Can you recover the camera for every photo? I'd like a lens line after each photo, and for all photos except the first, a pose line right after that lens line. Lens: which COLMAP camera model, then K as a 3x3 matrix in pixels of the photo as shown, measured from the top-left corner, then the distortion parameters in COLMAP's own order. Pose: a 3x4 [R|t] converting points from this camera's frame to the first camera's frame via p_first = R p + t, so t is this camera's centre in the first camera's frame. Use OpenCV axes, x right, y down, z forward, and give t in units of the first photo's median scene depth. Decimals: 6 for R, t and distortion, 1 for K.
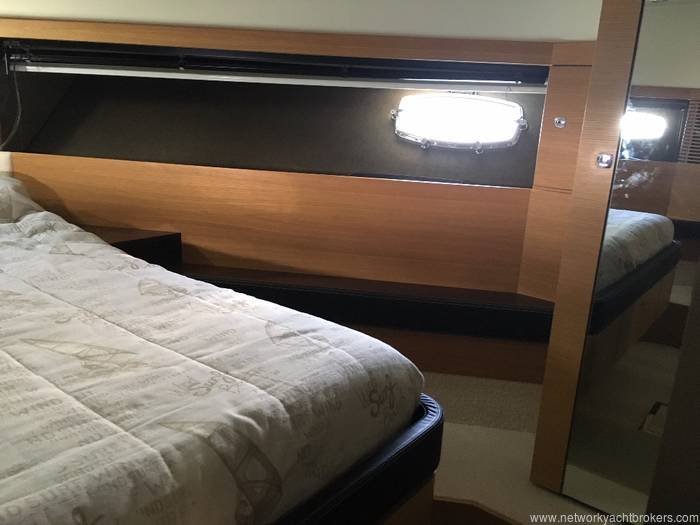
lens RADIAL K [[601.8, 0, 350.0], [0, 601.8, 262.5], [0, 0, 1]] dist [0.107488, -0.137511]
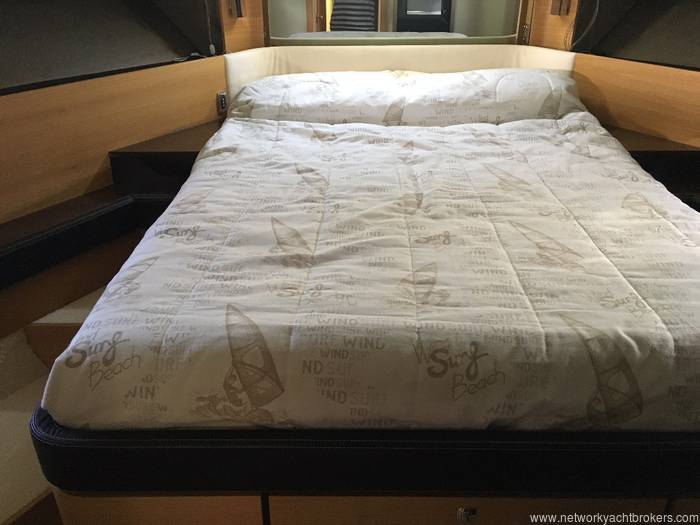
lens RADIAL K [[601.8, 0, 350.0], [0, 601.8, 262.5], [0, 0, 1]] dist [0.107488, -0.137511]
pose [[0.626769, 0.307016, -0.716172, 0.242952], [-0.171679, 0.950930, 0.257407, -0.075455], [0.760058, -0.038383, 0.648721, -0.121947]]
